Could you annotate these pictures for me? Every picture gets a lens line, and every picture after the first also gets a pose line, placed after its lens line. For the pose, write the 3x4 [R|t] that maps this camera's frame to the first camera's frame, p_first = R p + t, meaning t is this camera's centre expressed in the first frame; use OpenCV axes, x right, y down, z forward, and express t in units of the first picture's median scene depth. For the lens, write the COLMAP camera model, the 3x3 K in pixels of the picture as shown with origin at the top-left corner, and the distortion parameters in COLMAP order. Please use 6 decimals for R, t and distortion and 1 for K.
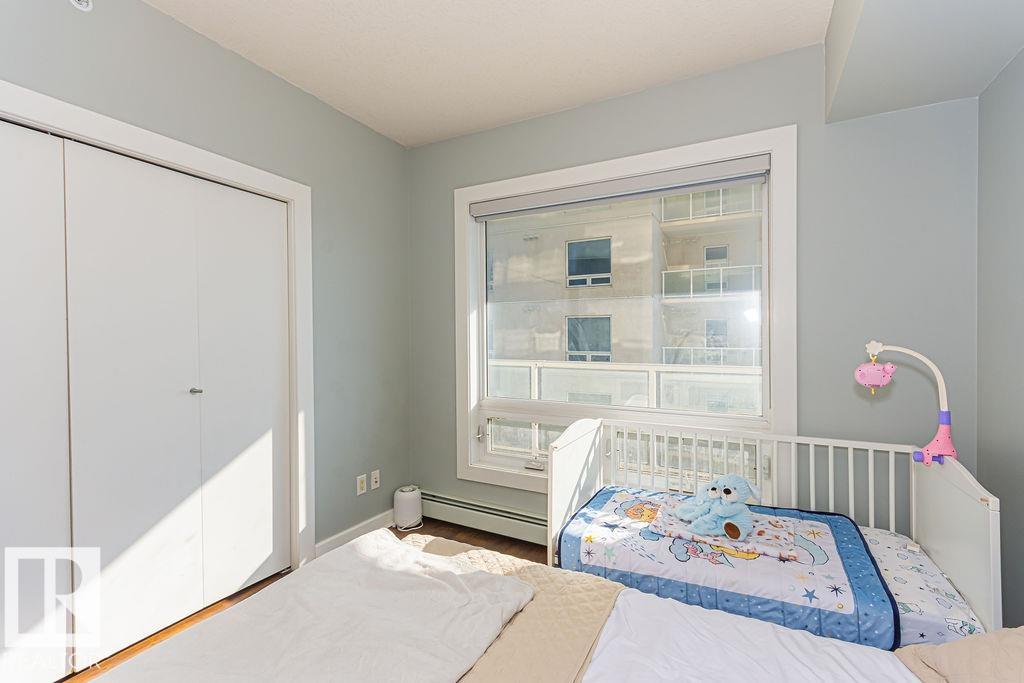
lens RADIAL K [[454.2, 0, 511.4], [0, 454.2, 344.2], [0, 0, 1]] dist [-0.000923, 0.003610]
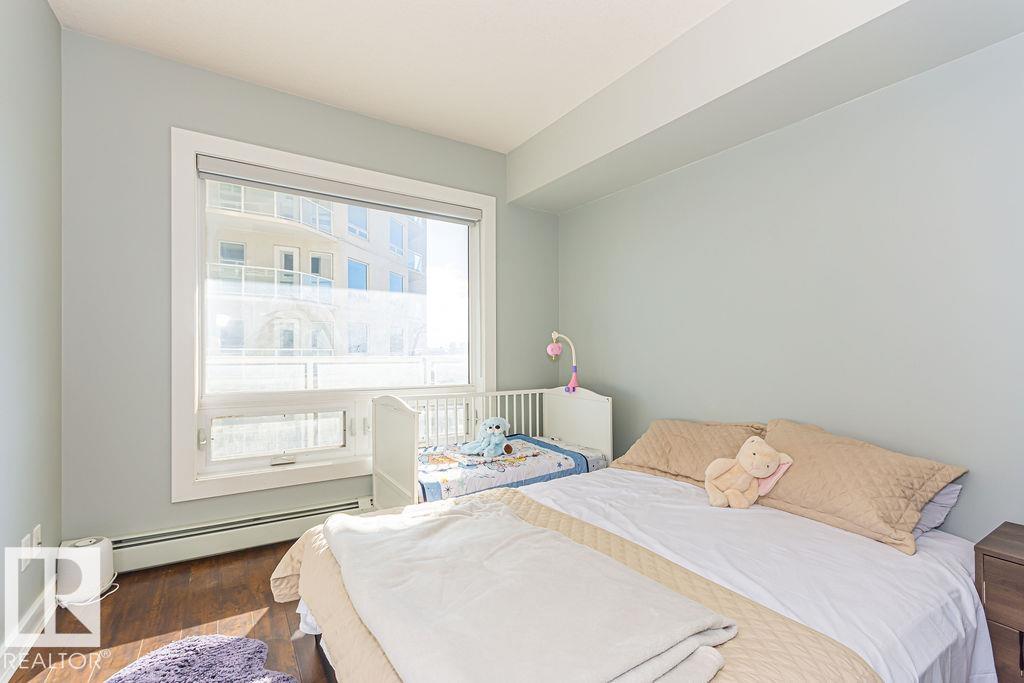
lens RADIAL K [[454.2, 0, 509.2], [0, 454.2, 338.7], [0, 0, 1]] dist [-0.000923, 0.003610]
pose [[0.478553, 0.019226, 0.877848, -0.790671], [-0.001296, 0.999775, -0.021190, 0.051882], [-0.878058, 0.009003, 0.478470, 0.204550]]
